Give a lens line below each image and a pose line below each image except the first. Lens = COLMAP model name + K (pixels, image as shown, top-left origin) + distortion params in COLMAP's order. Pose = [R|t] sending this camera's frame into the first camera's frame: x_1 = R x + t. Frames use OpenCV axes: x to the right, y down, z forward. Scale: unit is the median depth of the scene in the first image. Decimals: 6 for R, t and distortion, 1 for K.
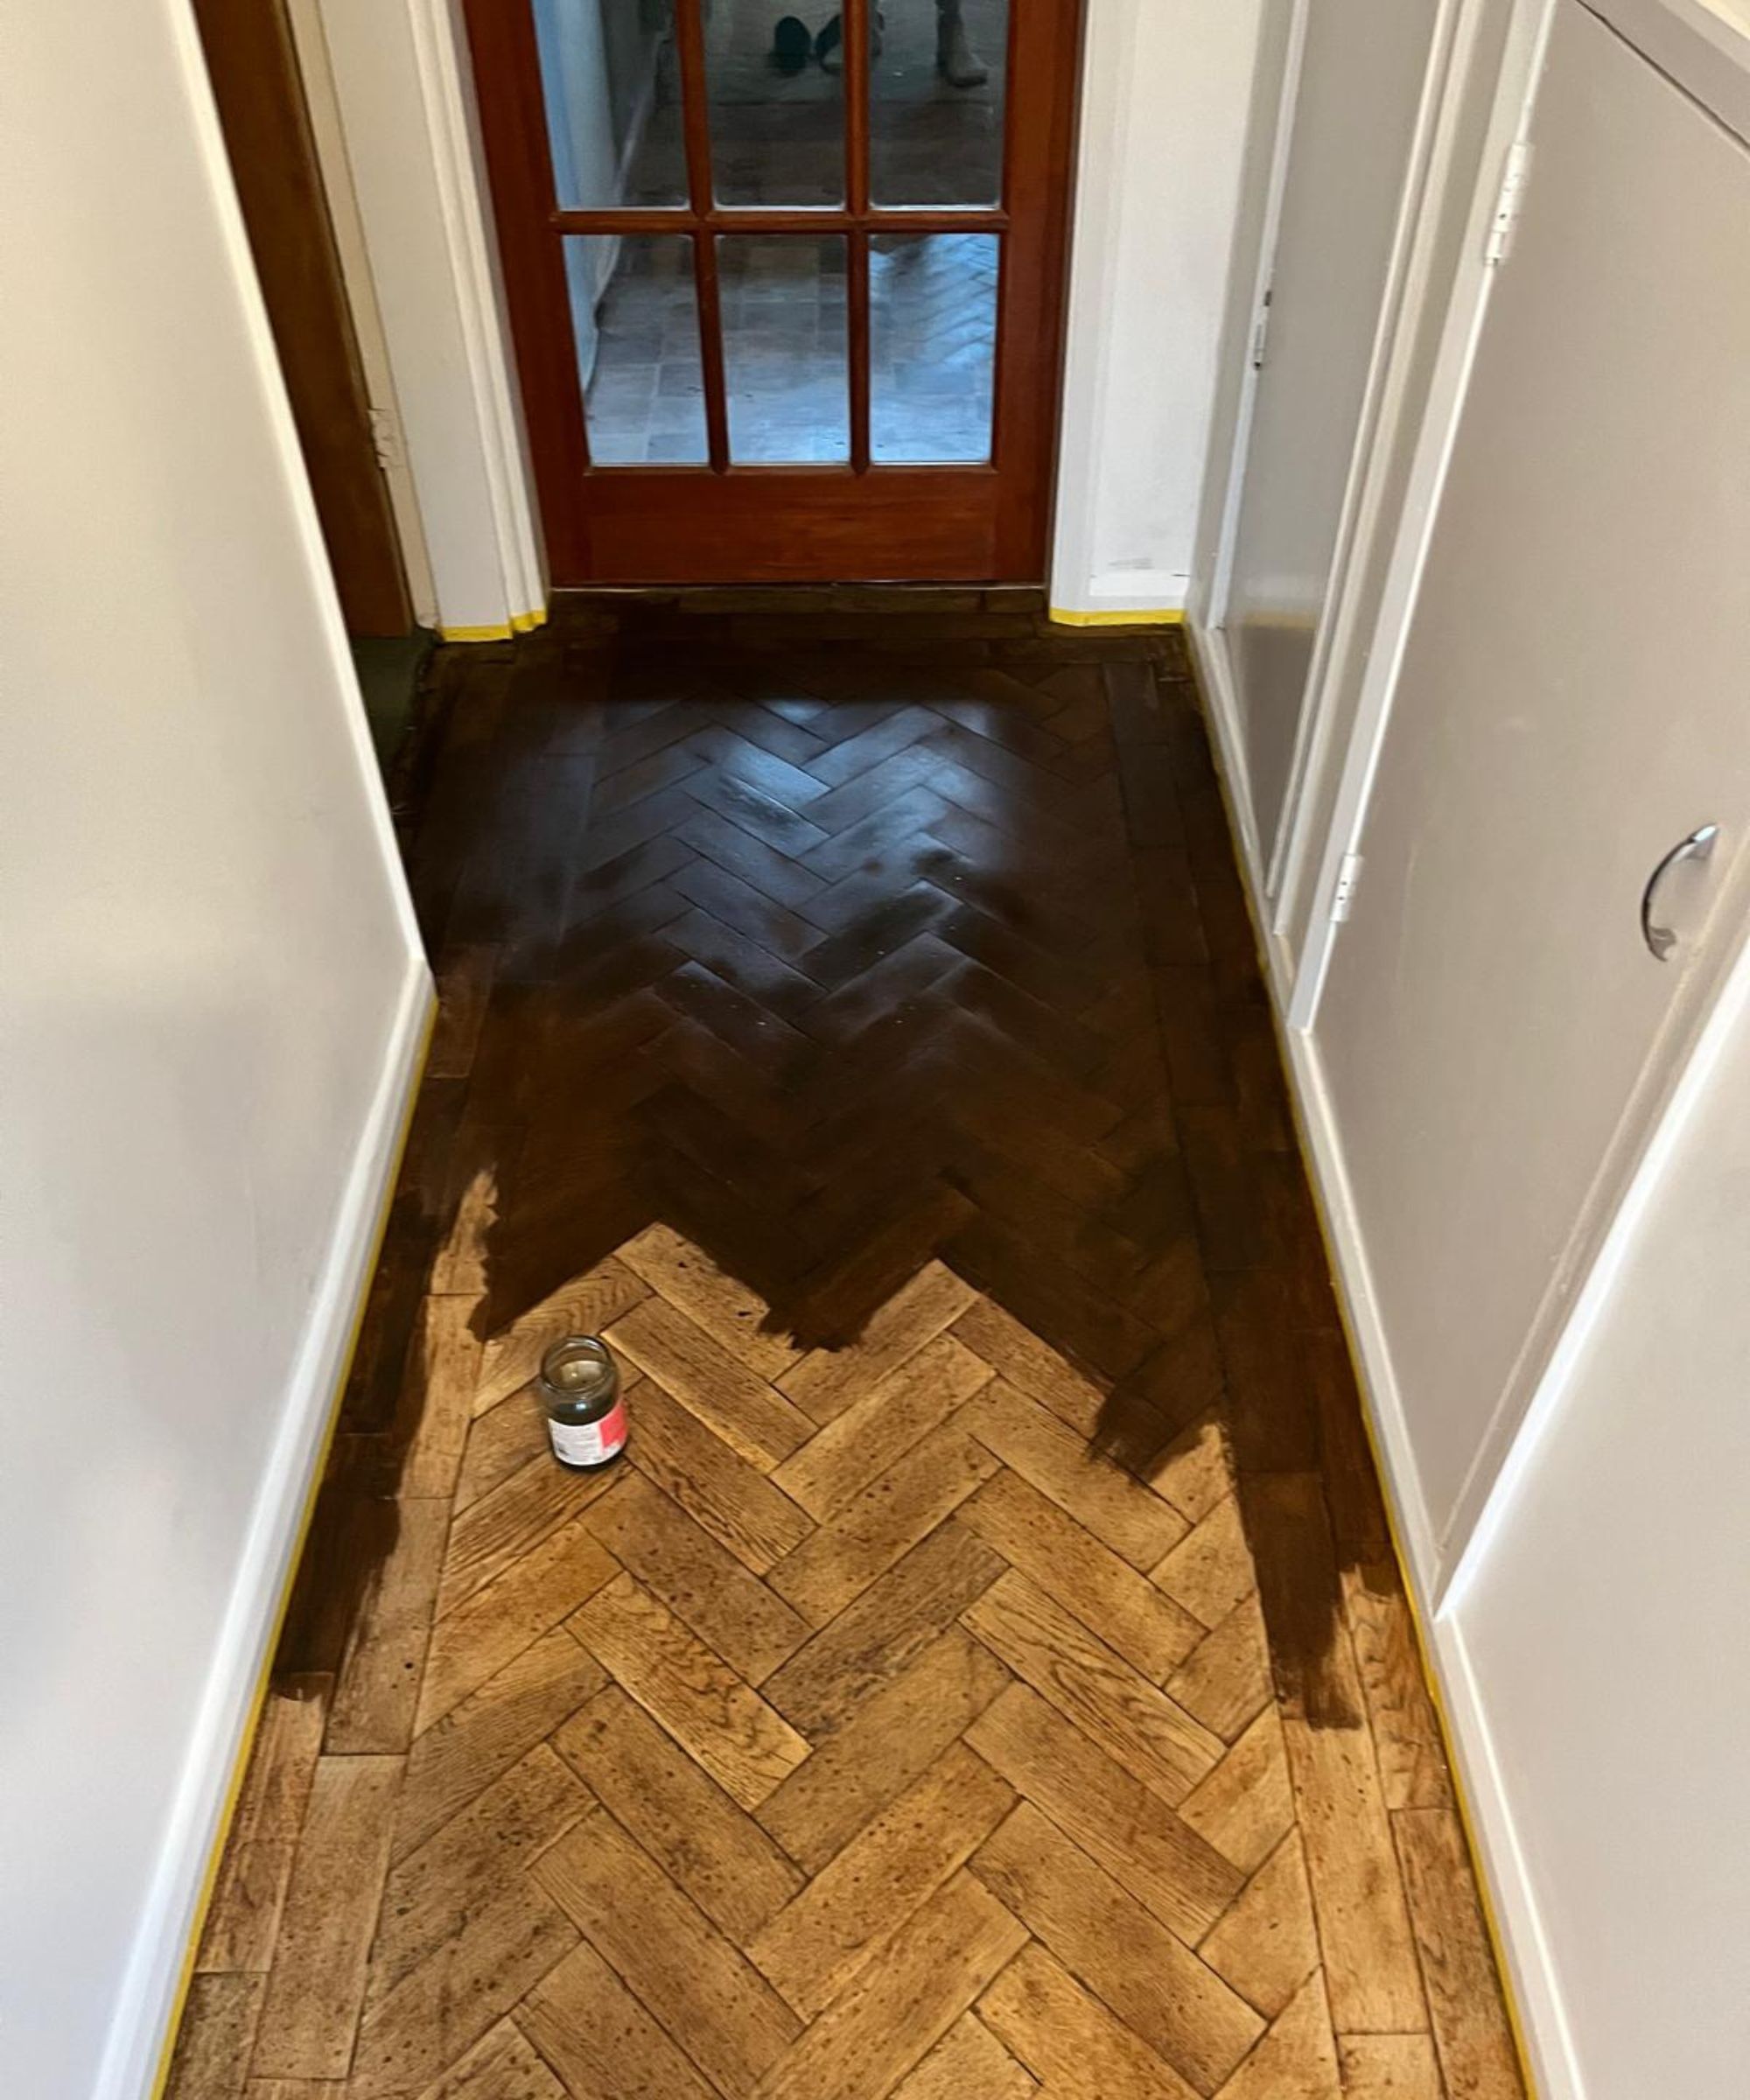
lens RADIAL K [[1742.2, 0, 882.5], [0, 1742.2, 1059.7], [0, 0, 1]] dist [0.020165, -0.038449]
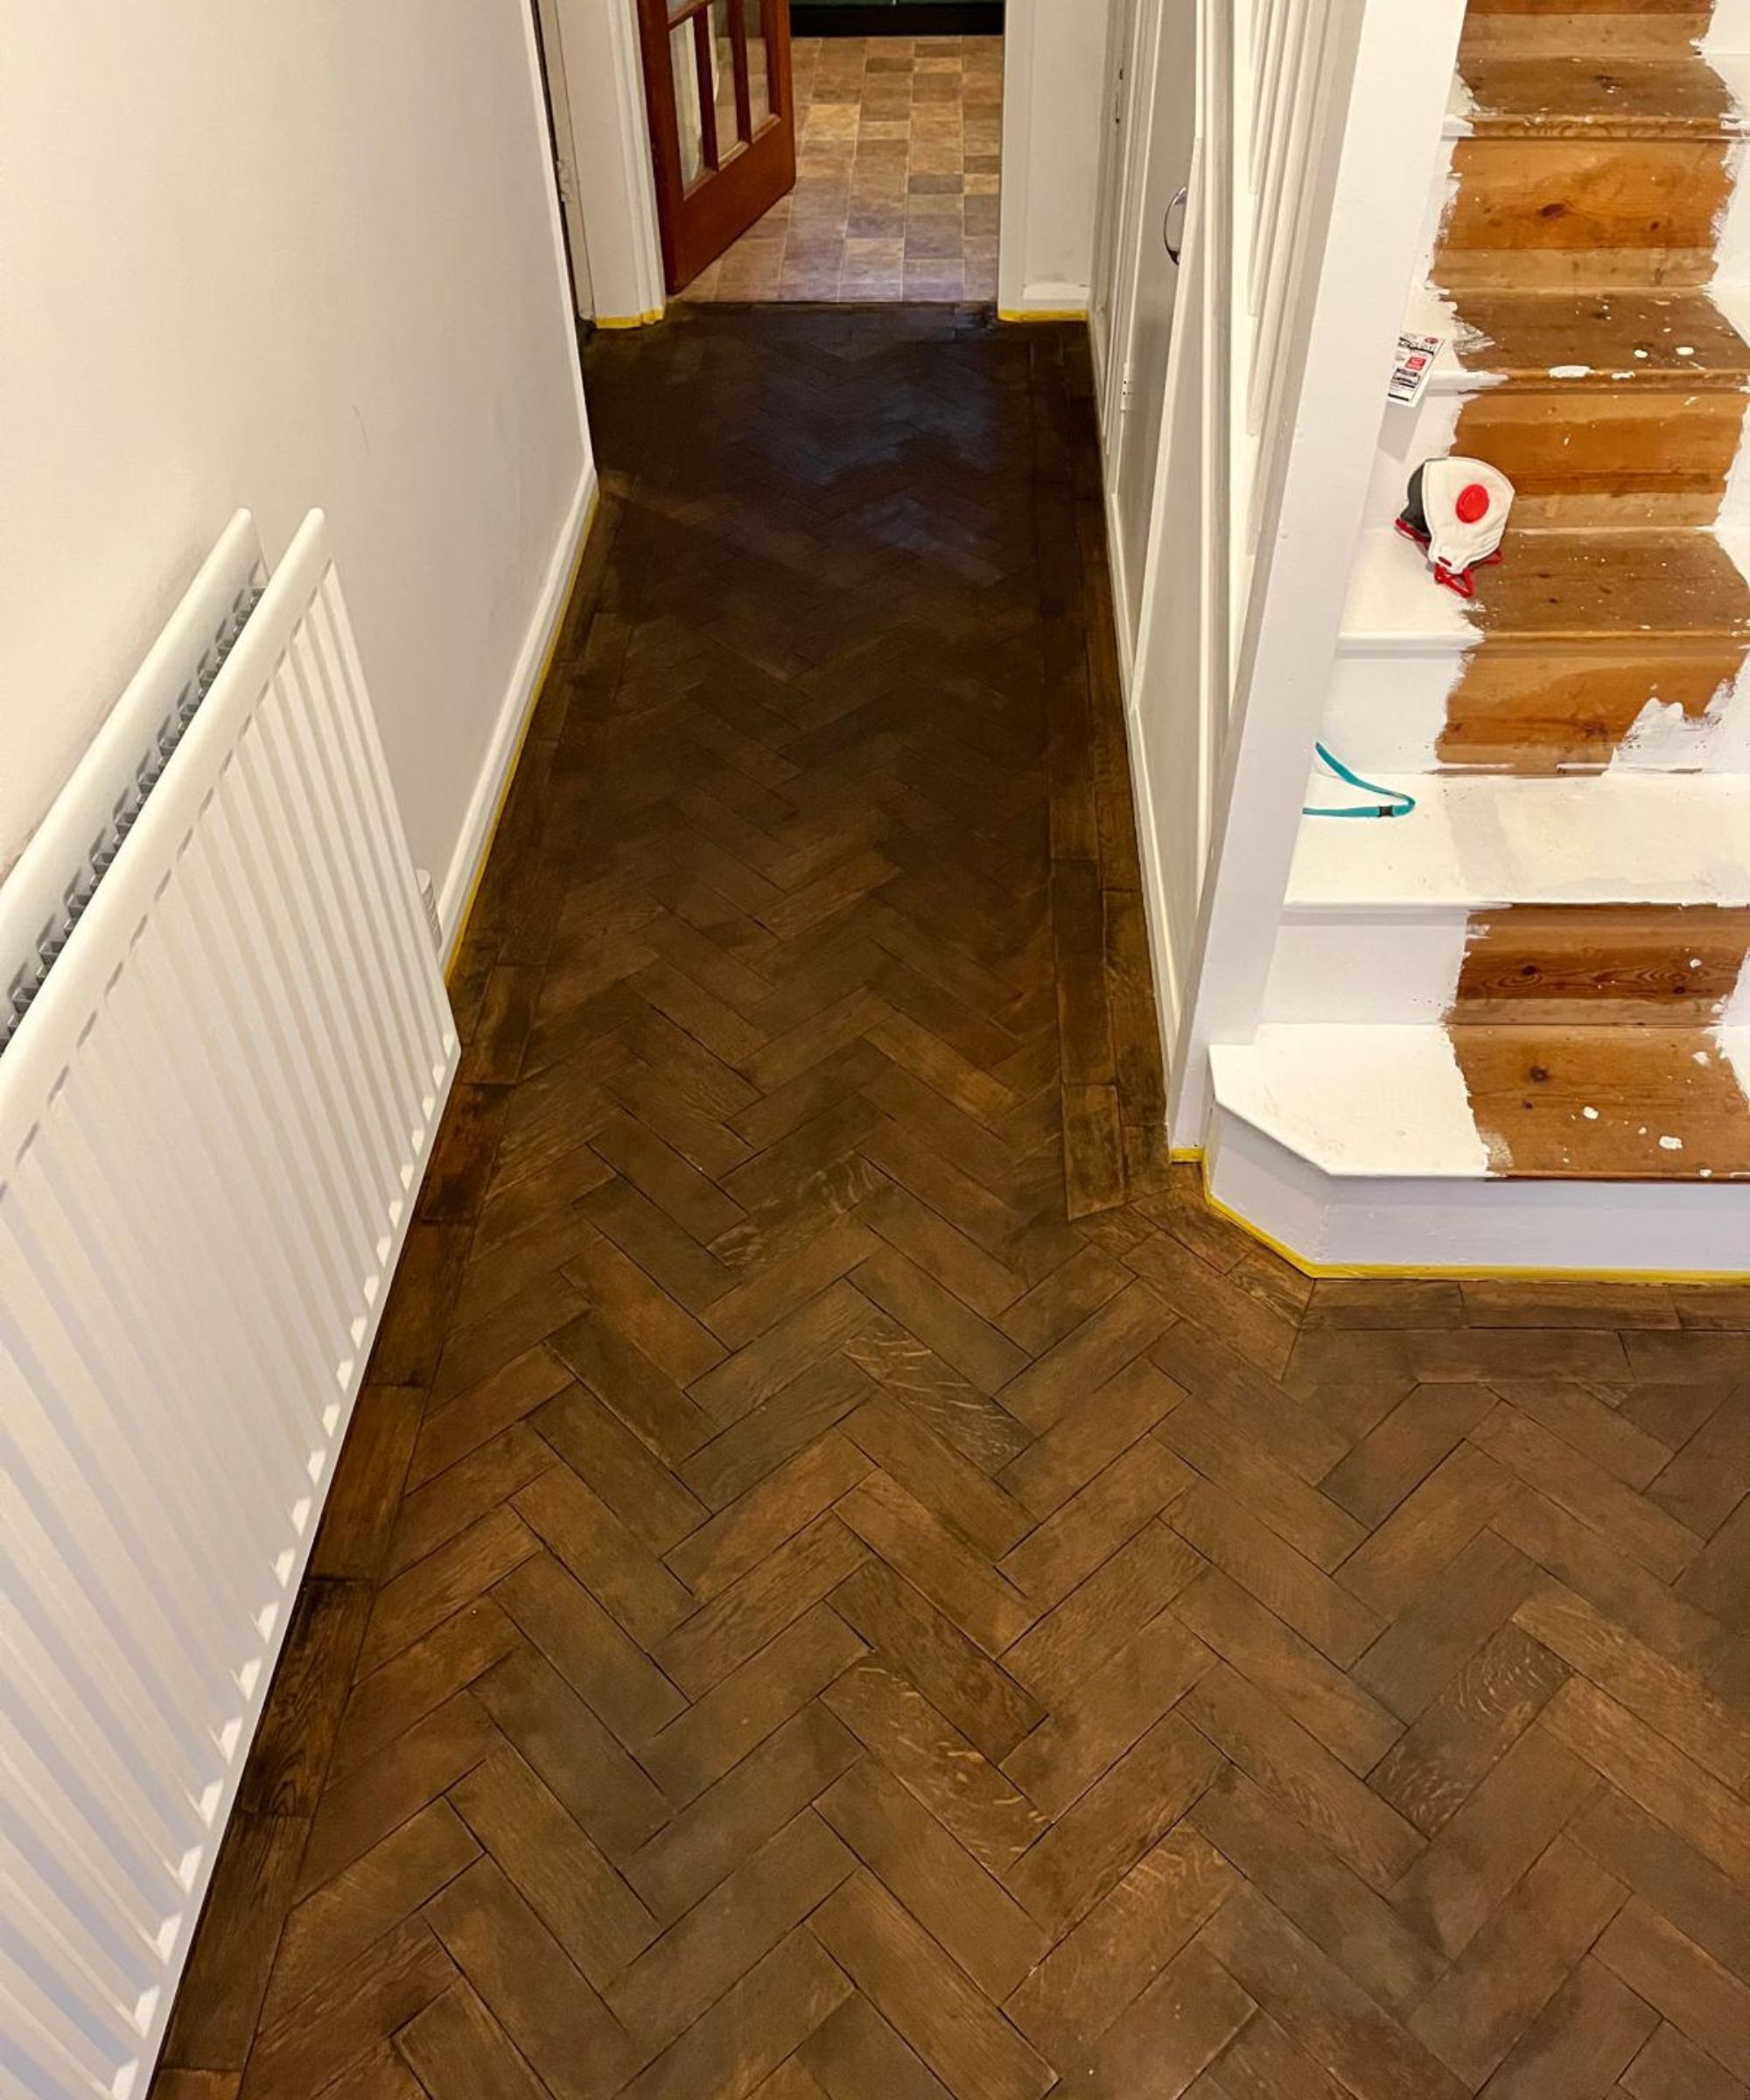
lens RADIAL K [[1742.2, 0, 858.7], [0, 1742.2, 1047.6], [0, 0, 1]] dist [0.020165, -0.038449]
pose [[0.998334, 0.021208, -0.053660, 0.127313], [-0.021391, 0.999767, -0.002841, 0.682001], [0.053587, 0.003985, 0.998555, -0.893615]]
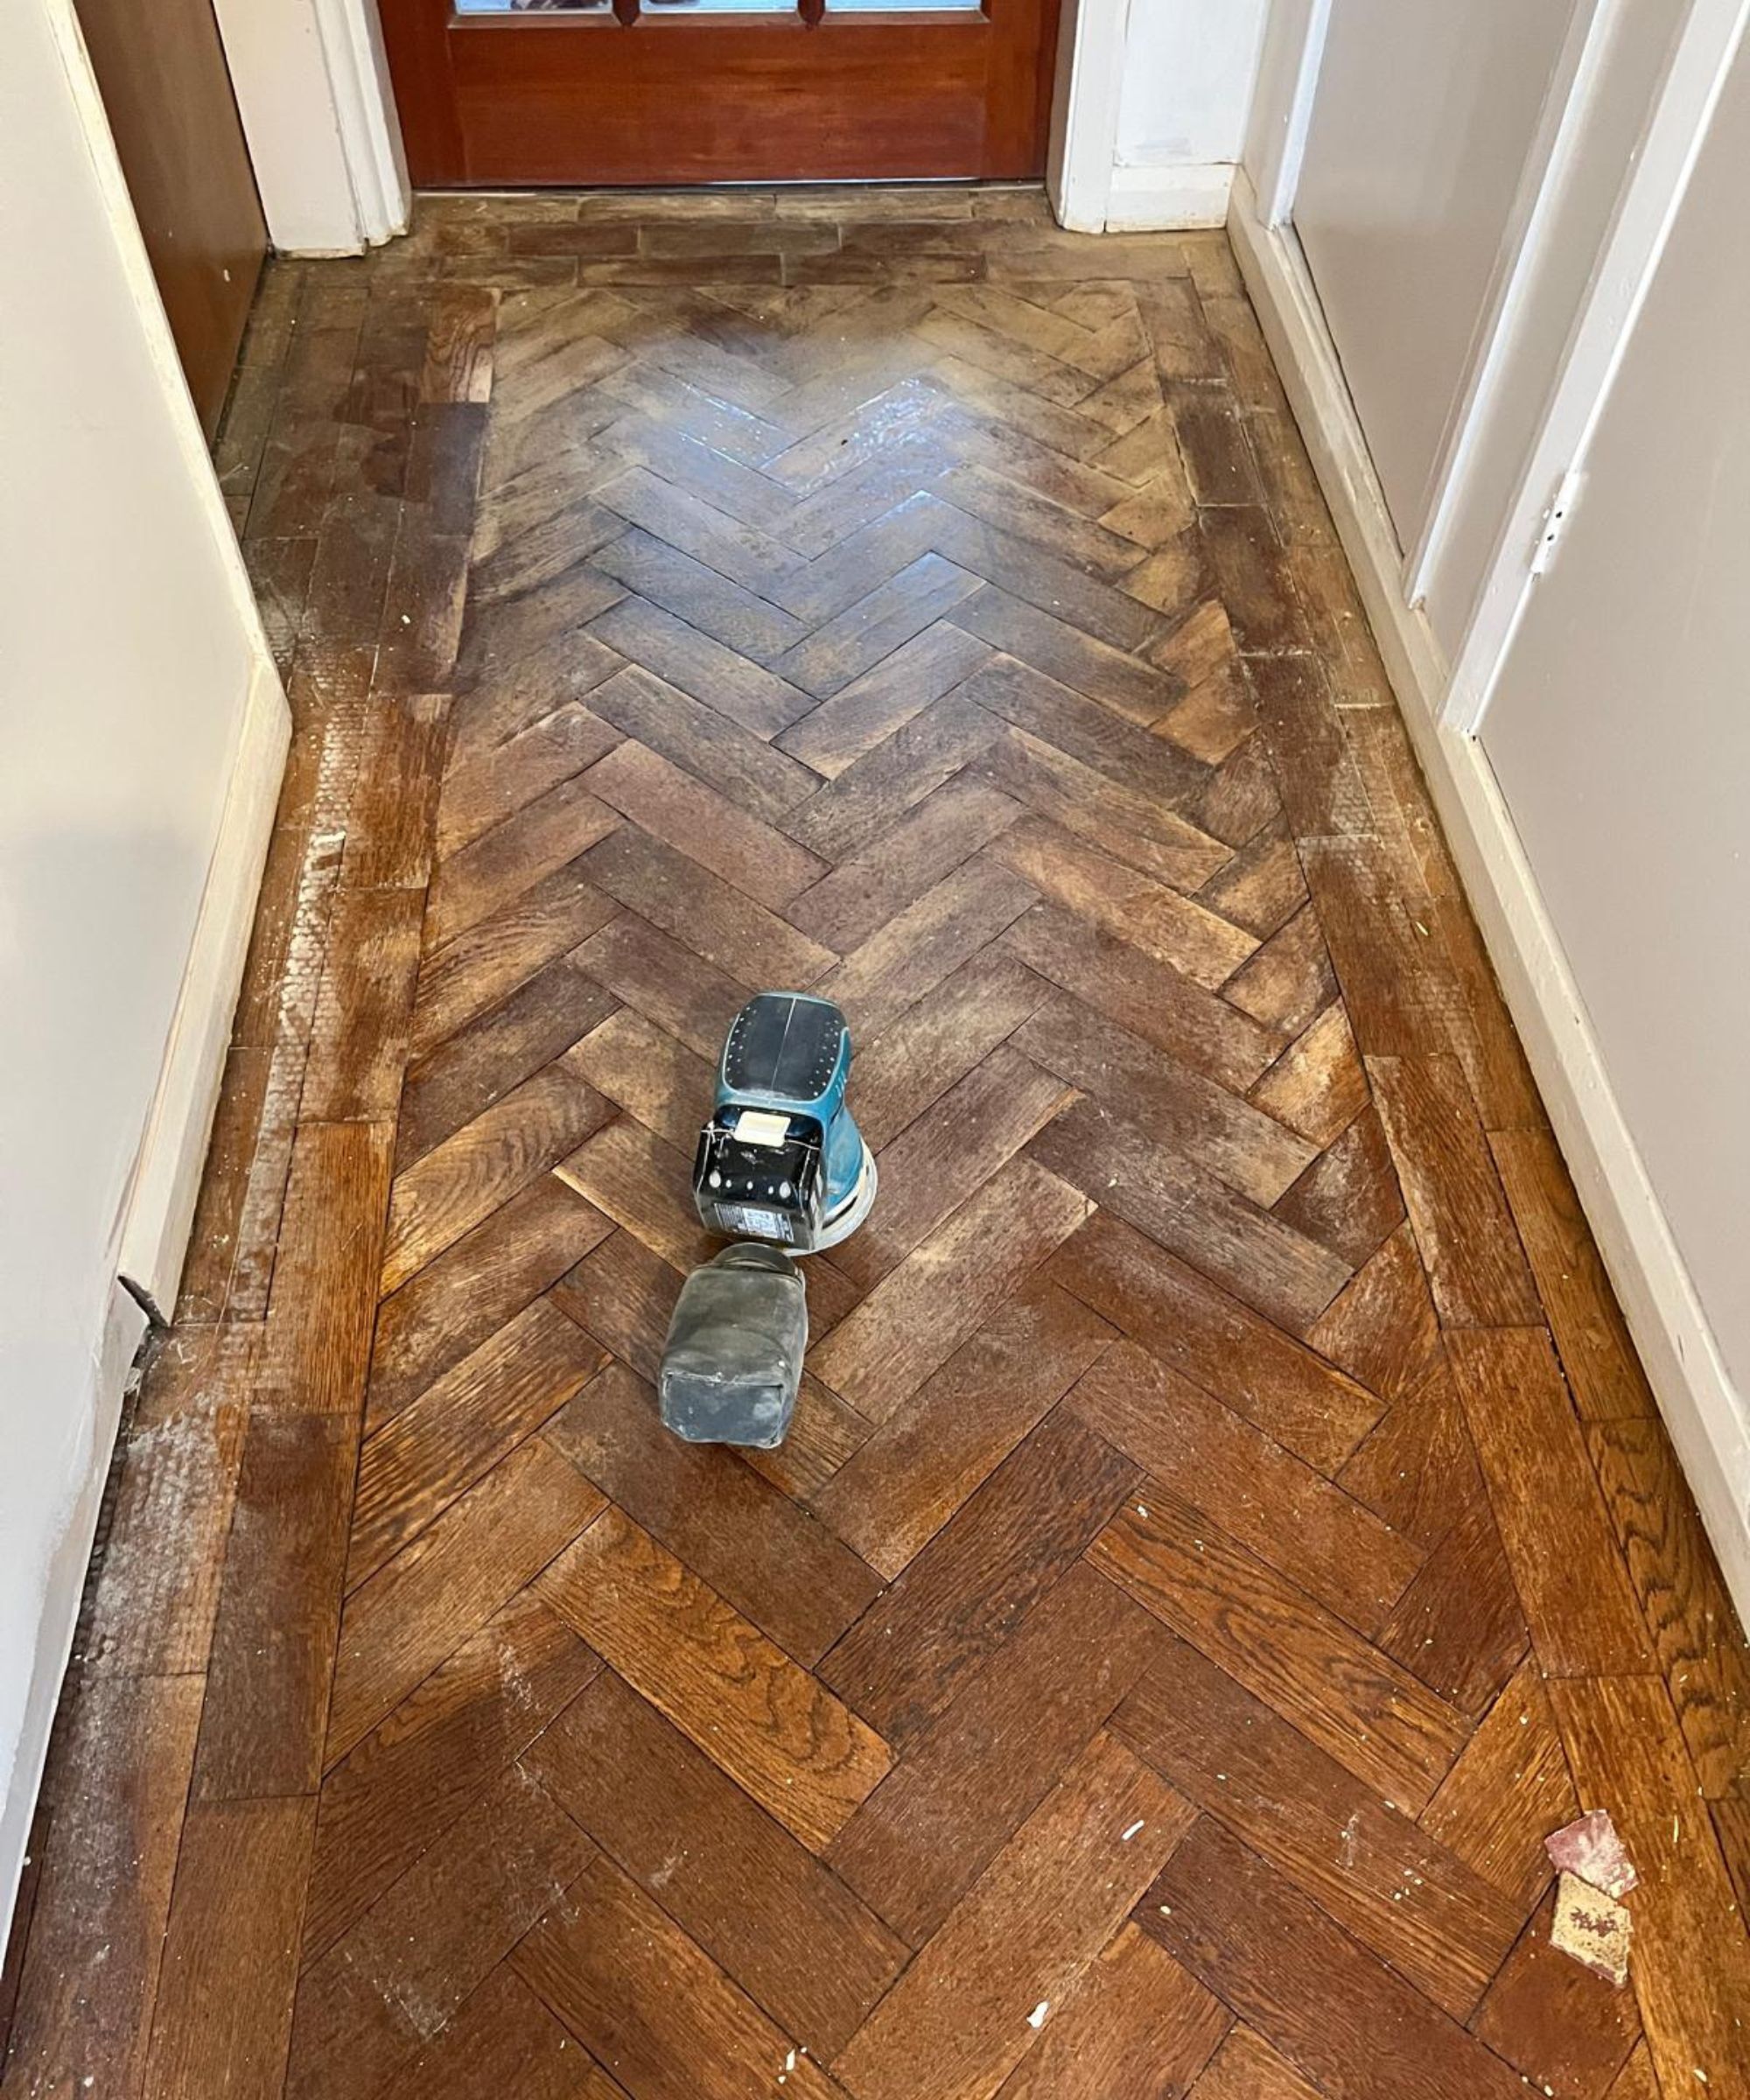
lens RADIAL K [[1742.2, 0, 864.2], [0, 1742.2, 1091.5], [0, 0, 1]] dist [0.020165, -0.038449]
pose [[0.998476, -0.033469, 0.043884, -0.069359], [0.026610, 0.988554, 0.148499, 0.022039], [-0.048351, -0.147105, 0.987938, 0.311749]]
